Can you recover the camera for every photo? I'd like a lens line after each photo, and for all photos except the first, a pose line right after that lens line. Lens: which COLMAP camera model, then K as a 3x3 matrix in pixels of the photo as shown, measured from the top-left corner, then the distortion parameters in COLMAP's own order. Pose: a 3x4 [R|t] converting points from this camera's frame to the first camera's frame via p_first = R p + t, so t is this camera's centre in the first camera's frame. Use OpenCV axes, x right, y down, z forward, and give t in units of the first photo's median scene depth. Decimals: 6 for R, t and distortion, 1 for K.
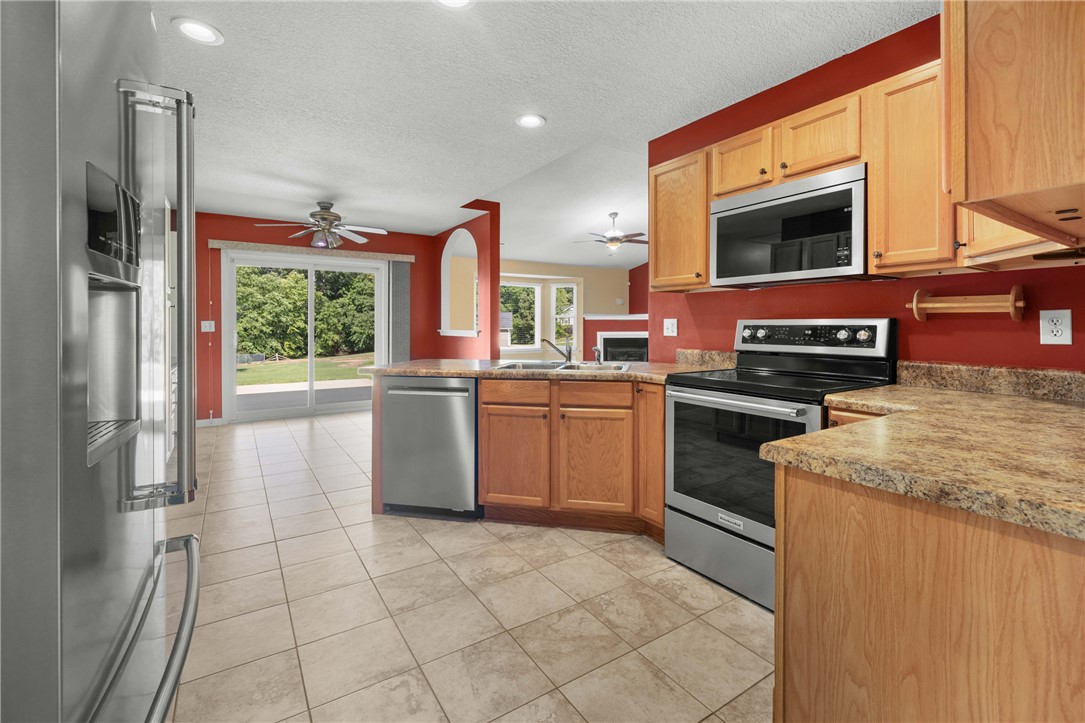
lens RADIAL K [[477.4, 0, 543.5], [0, 477.4, 327.2], [0, 0, 1]] dist [-0.000077, -0.000034]
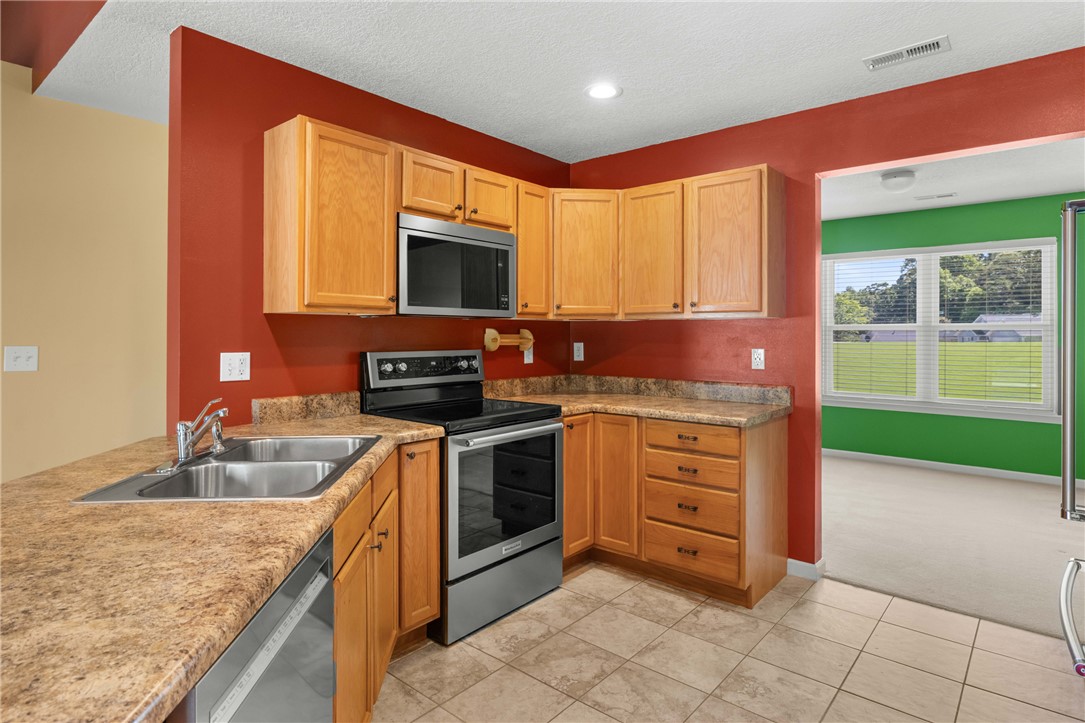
lens RADIAL K [[590.1, 0, 538.0], [0, 590.1, 338.0], [0, 0, 1]] dist [-0.001259, 0.000809]
pose [[-0.281844, -0.008143, 0.959426, -0.691831], [0.000541, 0.999962, 0.008646, -0.051459], [-0.959460, 0.002956, -0.281829, 1.045378]]
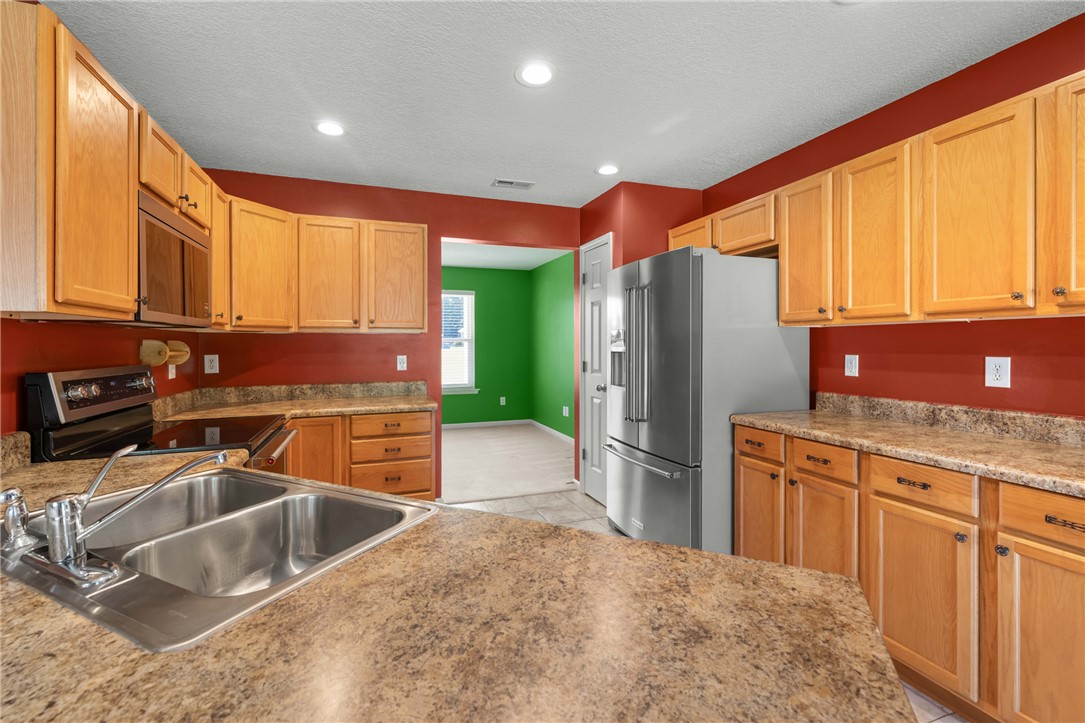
lens RADIAL K [[461.3, 0, 535.9], [0, 461.3, 348.4], [0, 0, 1]] dist [0.000765, 0.000086]
pose [[-0.973710, 0.002461, 0.227778, -0.305544], [0.004960, 0.999934, 0.010400, -0.050089], [-0.227737, 0.011257, -0.973658, 1.466700]]
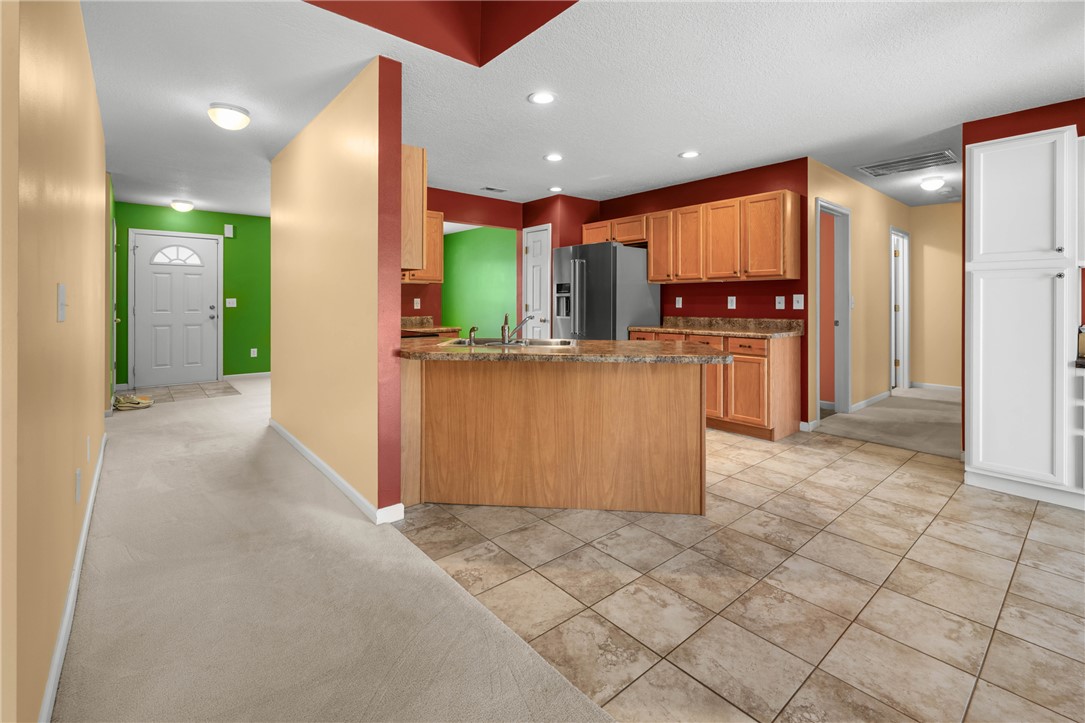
lens RADIAL K [[475.9, 0, 538.1], [0, 475.9, 302.7], [0, 0, 1]] dist [0.001111, -0.000057]
pose [[-0.991974, -0.000641, -0.126437, 0.129614], [-0.000955, 0.999997, 0.002425, -0.005204], [0.126435, 0.002527, -0.991972, 2.329562]]
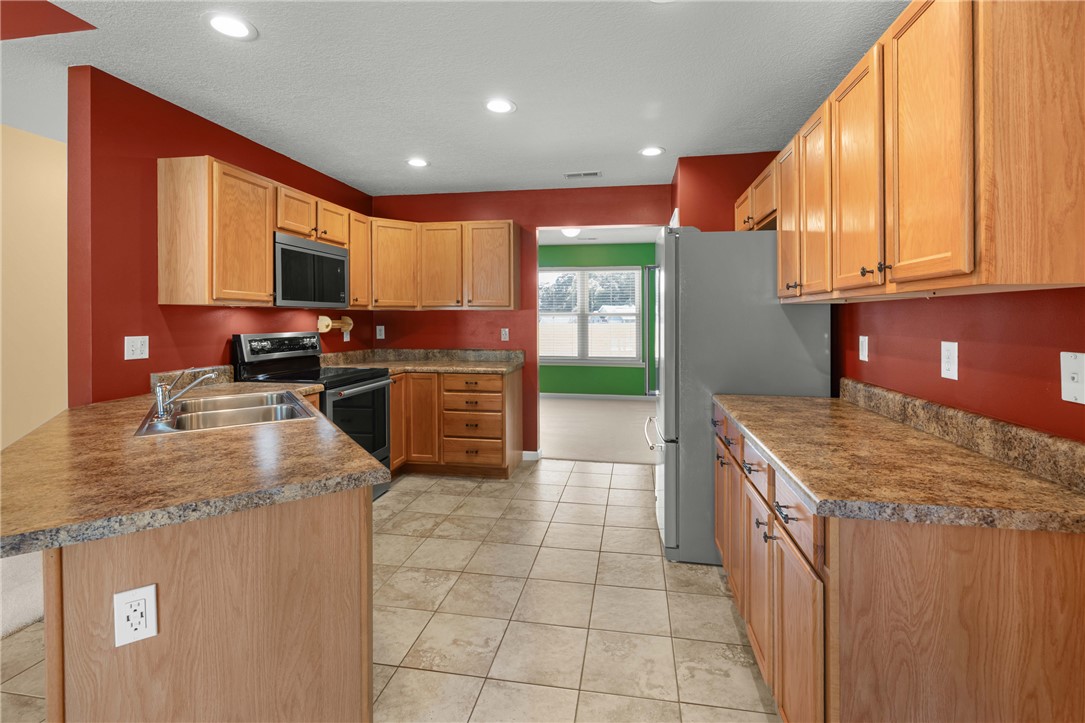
lens RADIAL K [[483.0, 0, 555.3], [0, 483.0, 323.5], [0, 0, 1]] dist [-0.001473, -0.000086]
pose [[-0.740373, -0.008140, 0.672147, -0.897295], [0.001003, 0.999912, 0.013214, -0.057307], [-0.672195, 0.010457, -0.740300, 1.386560]]
